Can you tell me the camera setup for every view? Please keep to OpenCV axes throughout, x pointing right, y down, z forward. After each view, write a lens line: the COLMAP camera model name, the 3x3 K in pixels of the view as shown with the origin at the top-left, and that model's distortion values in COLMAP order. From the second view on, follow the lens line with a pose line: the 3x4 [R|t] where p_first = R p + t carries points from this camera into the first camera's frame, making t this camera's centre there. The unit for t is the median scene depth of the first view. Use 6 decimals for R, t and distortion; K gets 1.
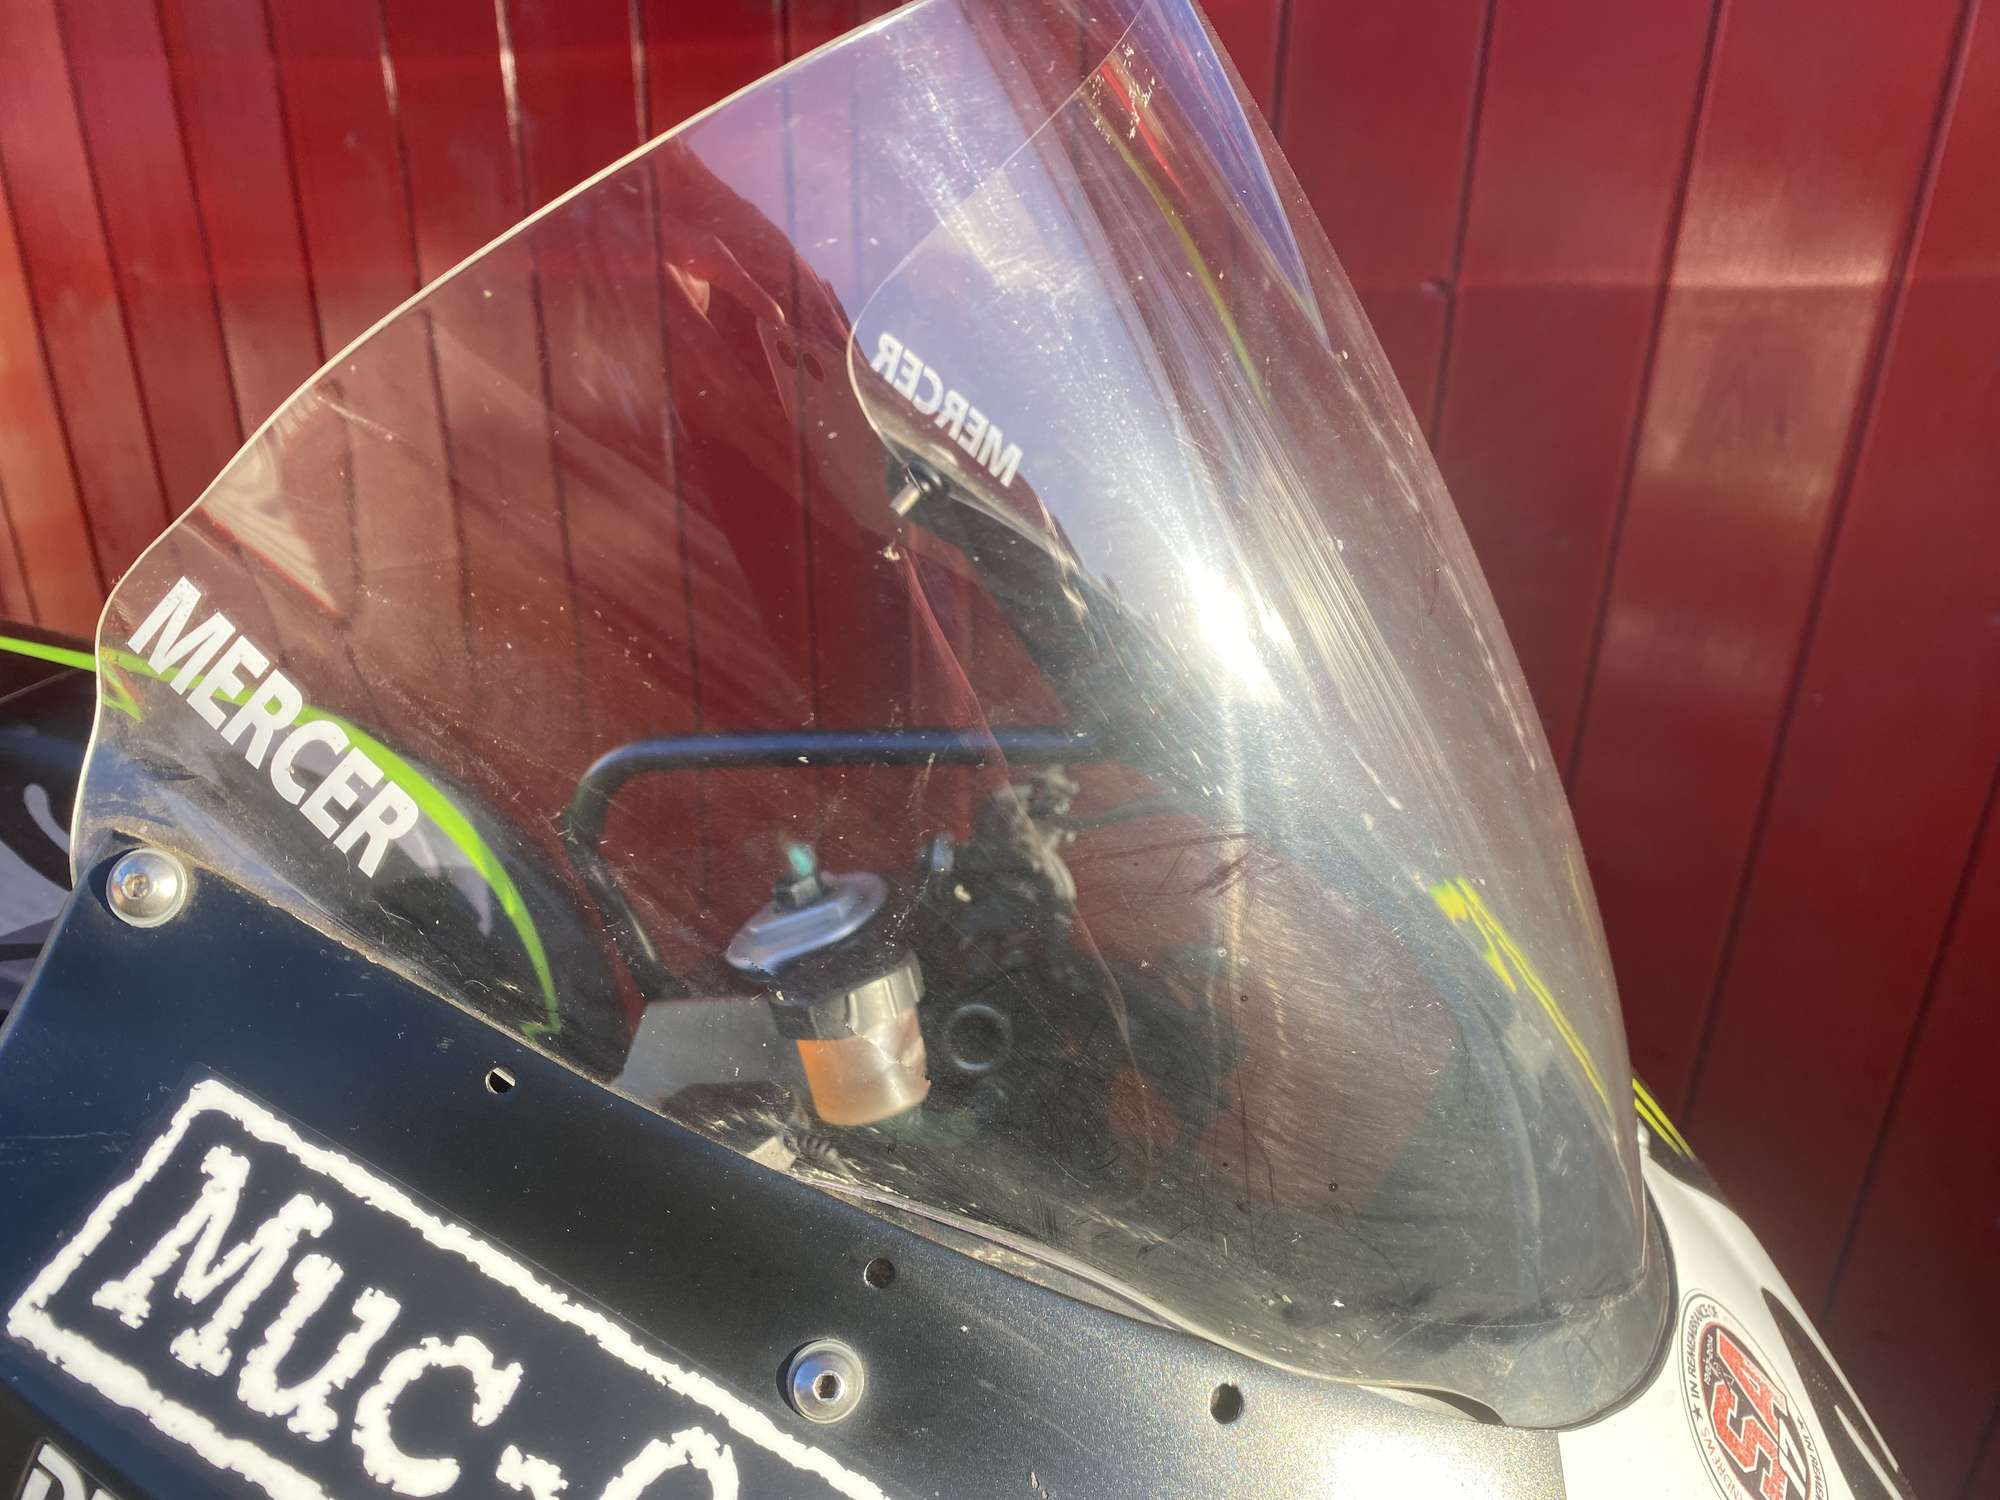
lens RADIAL K [[1570.6, 0, 1004.7], [0, 1570.6, 745.5], [0, 0, 1]] dist [0.005456, -0.005395]
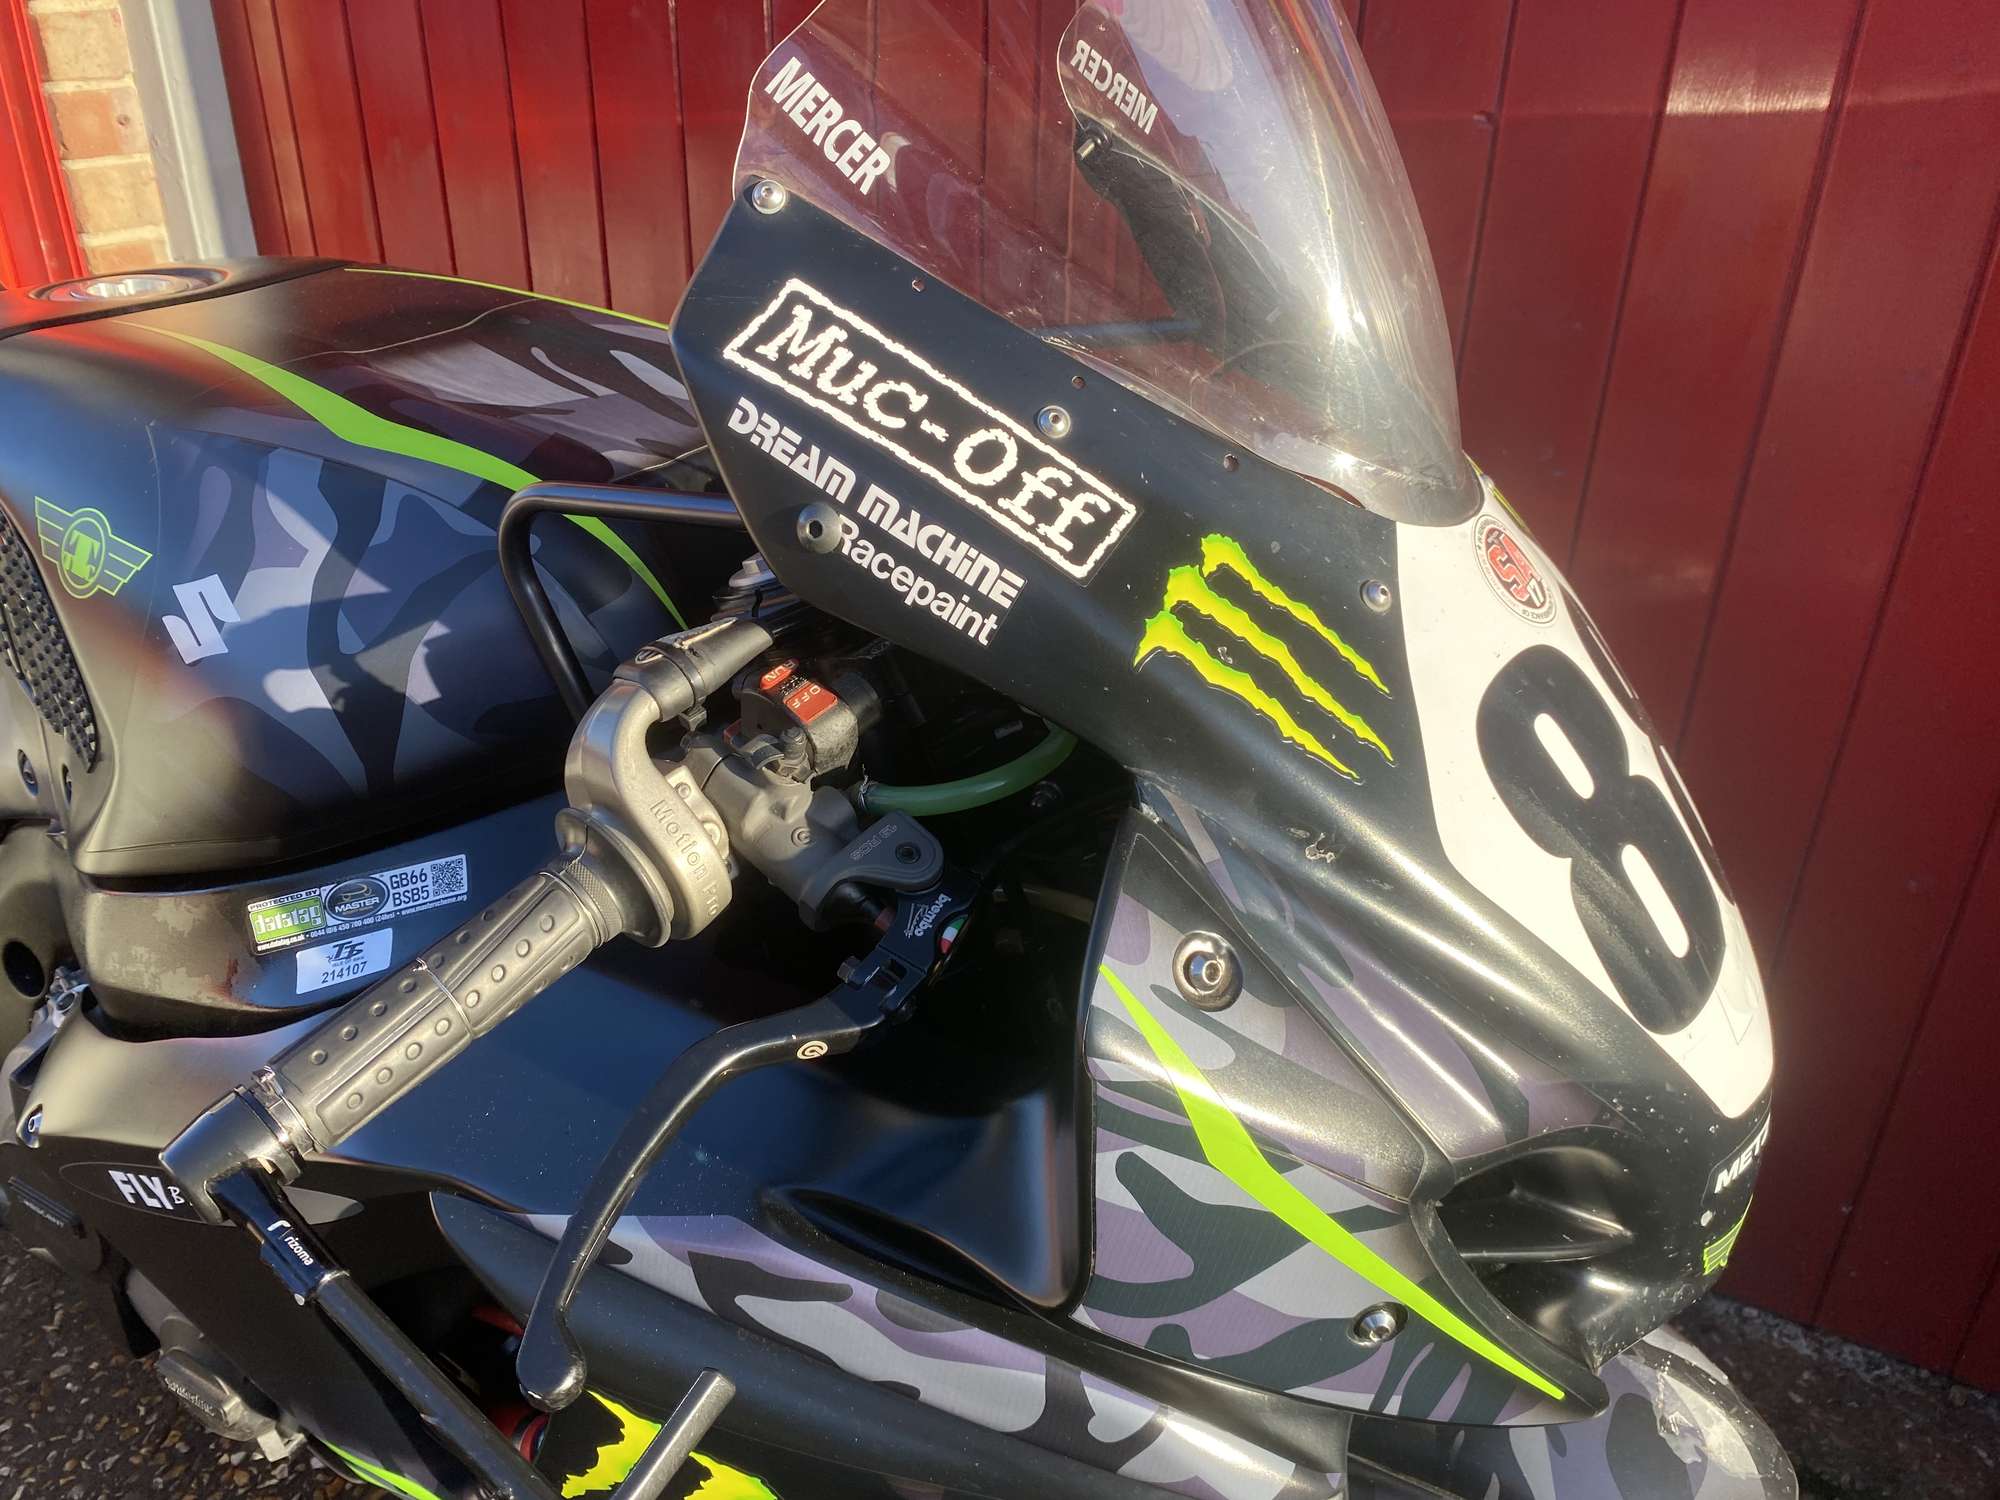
lens RADIAL K [[1554.4, 0, 1006.2], [0, 1554.4, 750.2], [0, 0, 1]] dist [0.001667, 0.003131]
pose [[0.996381, 0.043889, -0.072787, 0.001027], [-0.041658, 0.998623, 0.031899, 0.824113], [0.074087, -0.028751, 0.996837, -1.284107]]
